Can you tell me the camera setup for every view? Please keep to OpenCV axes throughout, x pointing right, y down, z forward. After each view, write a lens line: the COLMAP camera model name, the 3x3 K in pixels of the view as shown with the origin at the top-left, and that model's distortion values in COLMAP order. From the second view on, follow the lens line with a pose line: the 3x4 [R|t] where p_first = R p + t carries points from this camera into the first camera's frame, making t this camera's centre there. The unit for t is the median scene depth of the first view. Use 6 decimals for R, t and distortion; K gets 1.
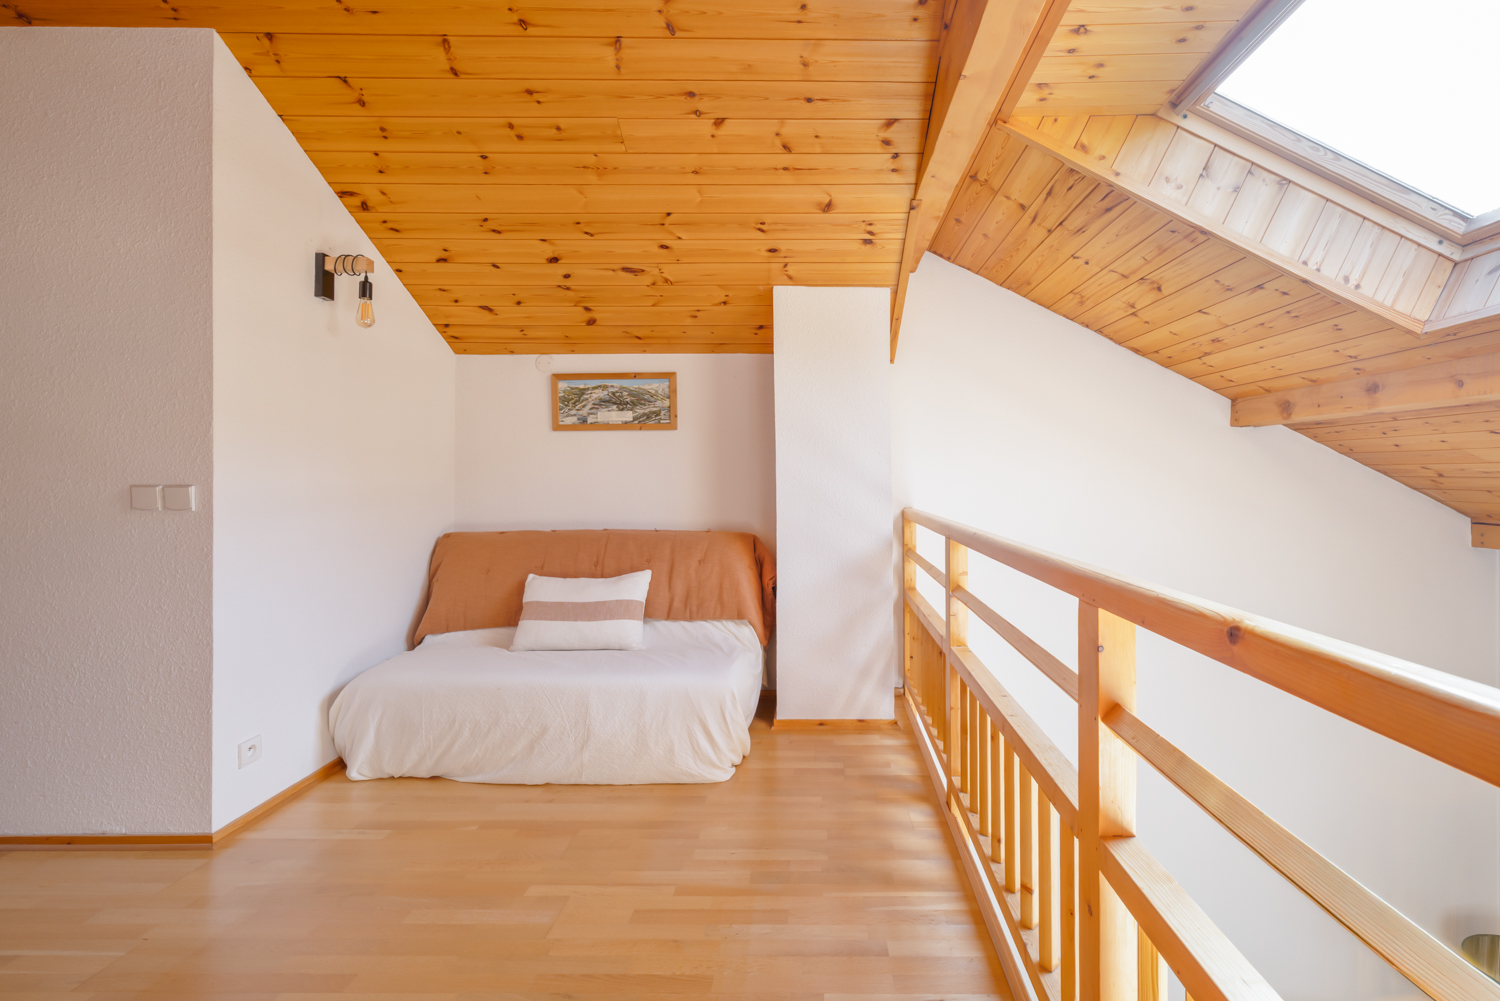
lens RADIAL K [[637.2, 0, 741.8], [0, 637.2, 473.7], [0, 0, 1]] dist [-0.000371, 0.000170]
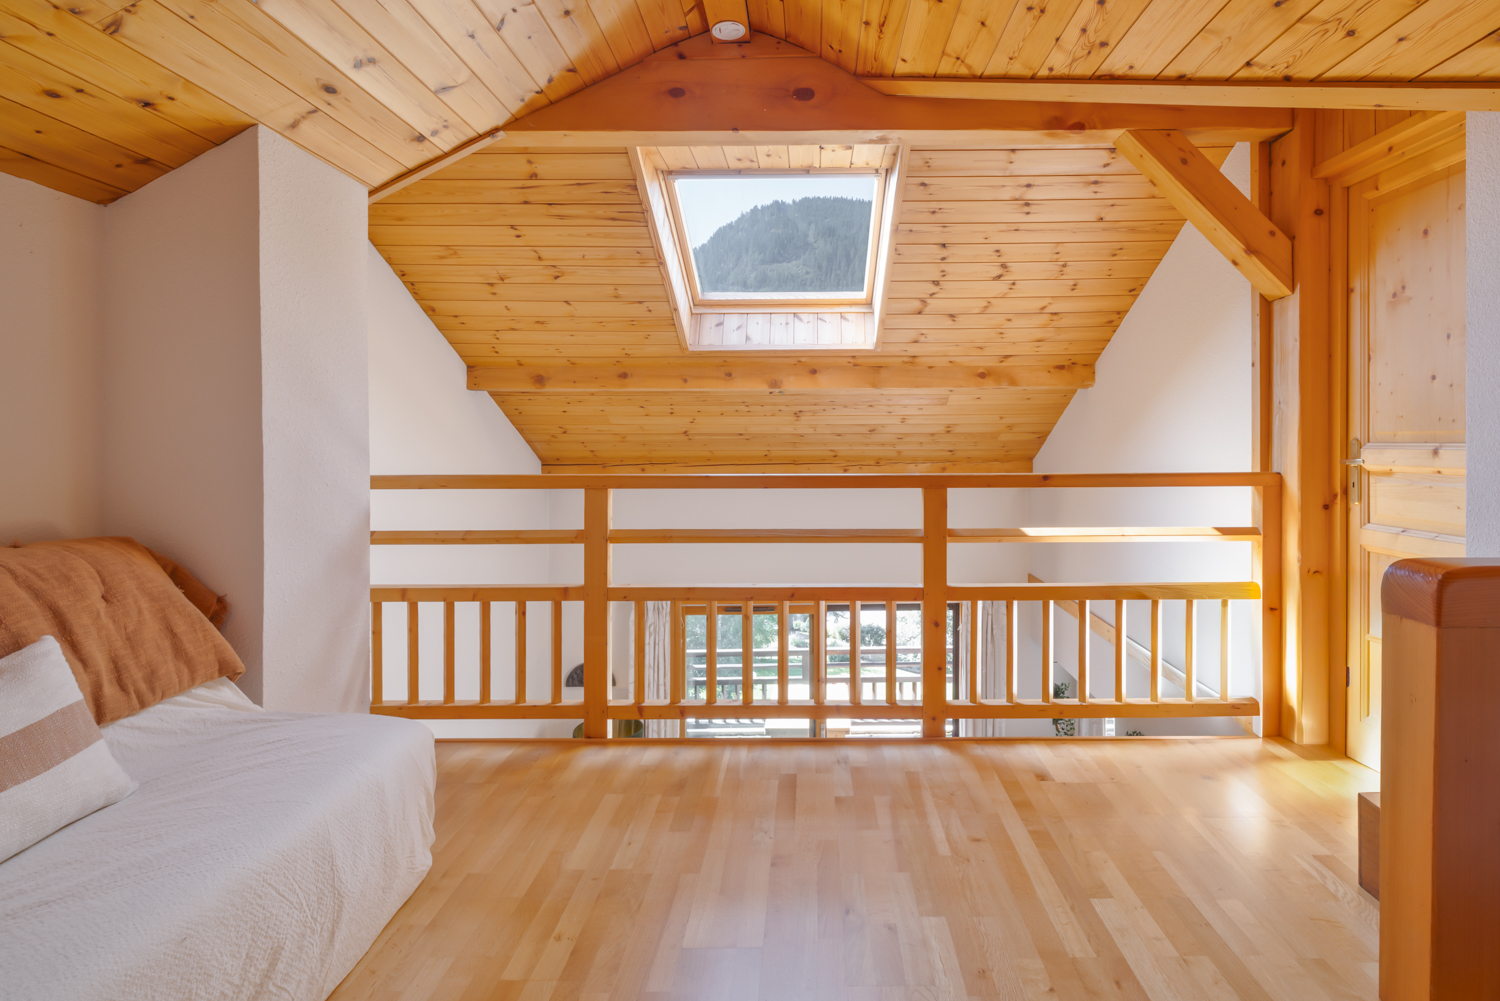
lens RADIAL K [[759.9, 0, 780.9], [0, 759.9, 438.0], [0, 0, 1]] dist [-0.000595, 0.000017]
pose [[0.020110, -0.002564, 0.999794, -0.677400], [-0.002588, 0.999993, 0.002617, 0.008872], [-0.999794, -0.002640, 0.020103, 0.475367]]
